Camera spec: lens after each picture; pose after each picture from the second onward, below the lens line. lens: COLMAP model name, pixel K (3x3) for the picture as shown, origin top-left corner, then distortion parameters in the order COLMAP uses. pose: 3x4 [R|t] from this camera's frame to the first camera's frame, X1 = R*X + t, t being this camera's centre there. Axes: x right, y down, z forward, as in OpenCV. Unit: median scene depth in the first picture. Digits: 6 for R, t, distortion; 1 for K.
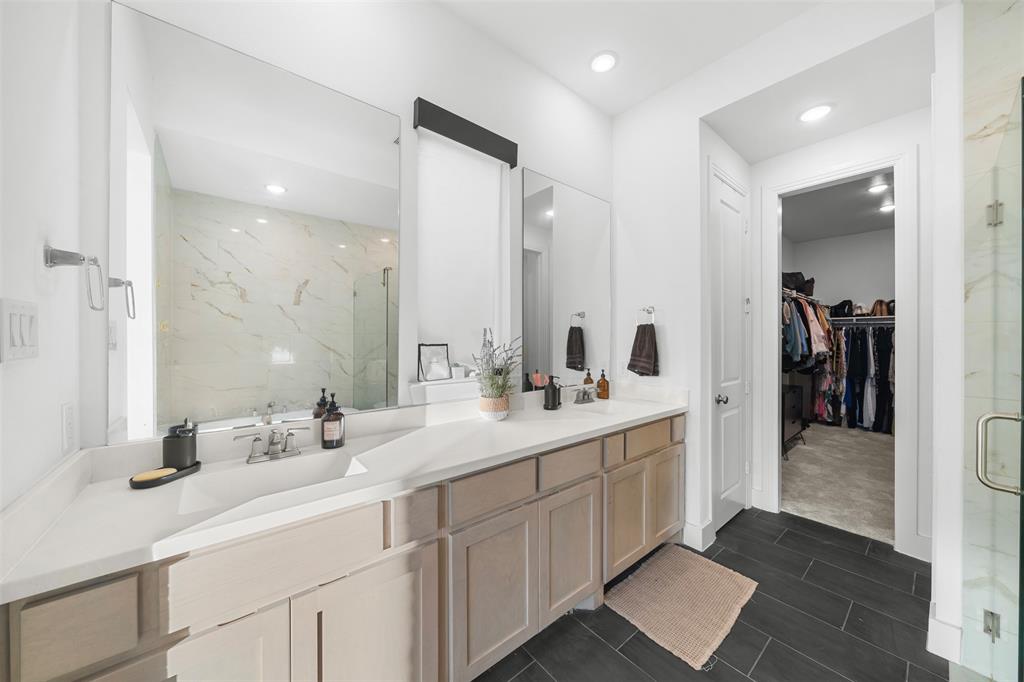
lens RADIAL K [[355.7, 0, 512.0], [0, 355.7, 341.0], [0, 0, 1]] dist [-0.000478, -0.000117]
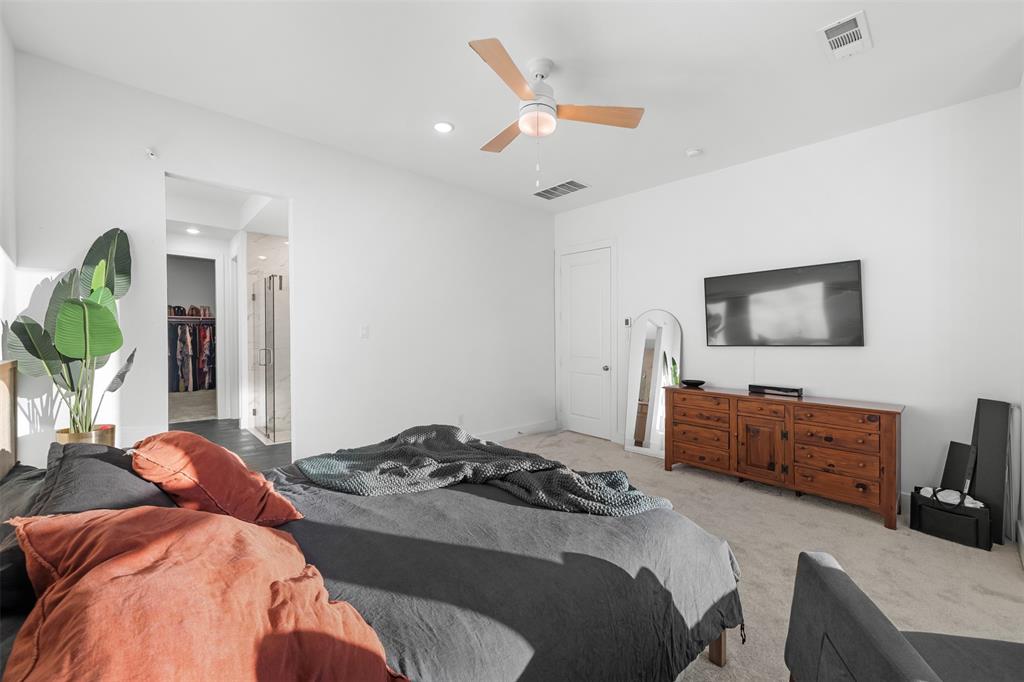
lens RADIAL K [[398.8, 0, 512.0], [0, 398.8, 341.0], [0, 0, 1]] dist [-0.001242, -0.000110]
pose [[-0.051857, -0.020608, 0.998442, -1.612446], [-0.001526, 0.999788, 0.020556, -0.000896], [-0.998653, -0.000457, -0.051877, -0.801065]]
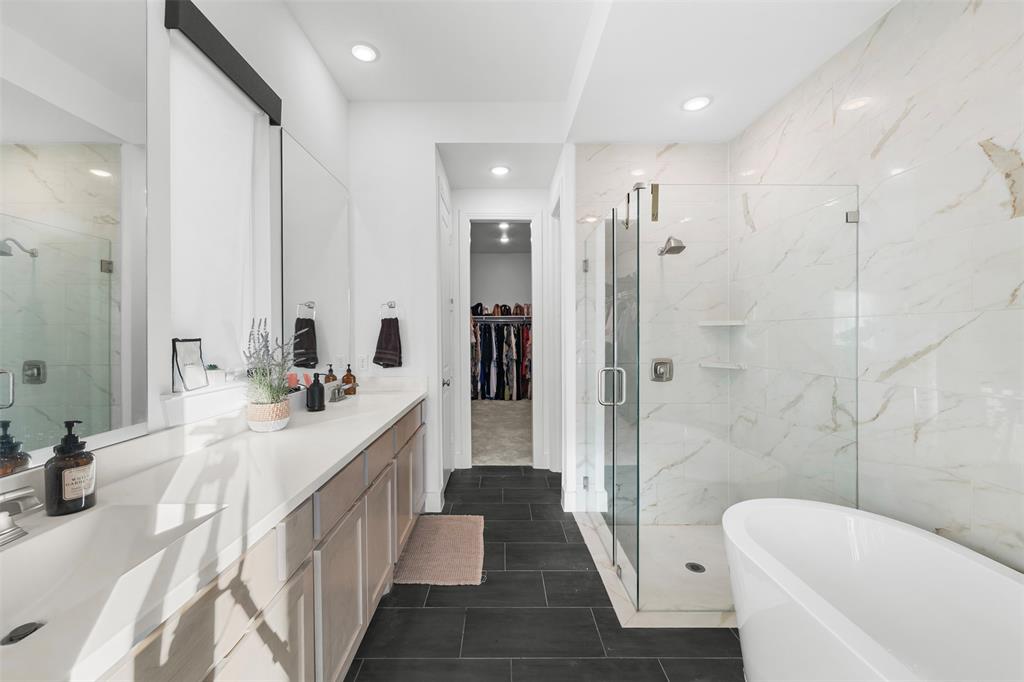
lens RADIAL K [[395.6, 0, 507.6], [0, 395.6, 336.4], [0, 0, 1]] dist [0.002559, 0.000084]
pose [[0.627775, -0.009074, 0.778342, -0.317229], [0.007159, 0.999957, 0.005883, 0.002342], [-0.778362, 0.001878, 0.627813, 0.001054]]
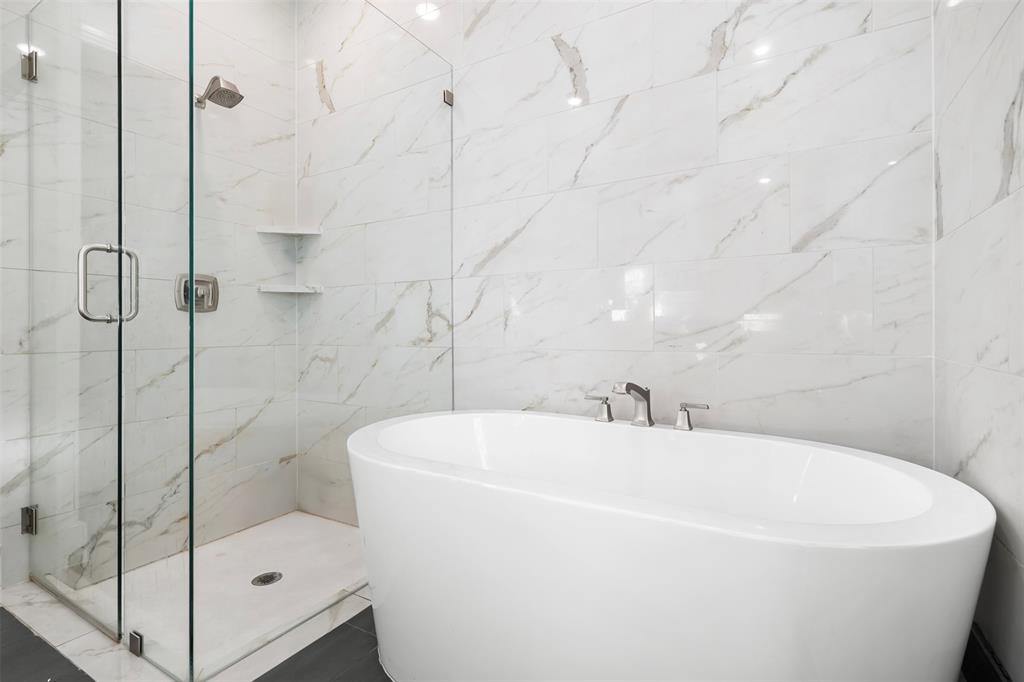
lens RADIAL K [[479.5, 0, 509.2], [0, 479.5, 325.8], [0, 0, 1]] dist [-0.002198, 0.000199]
pose [[-0.335149, 0.002555, 0.942162, -0.121429], [0.006515, 0.999979, -0.000394, 0.183469], [-0.942143, 0.006006, -0.335158, 0.148616]]
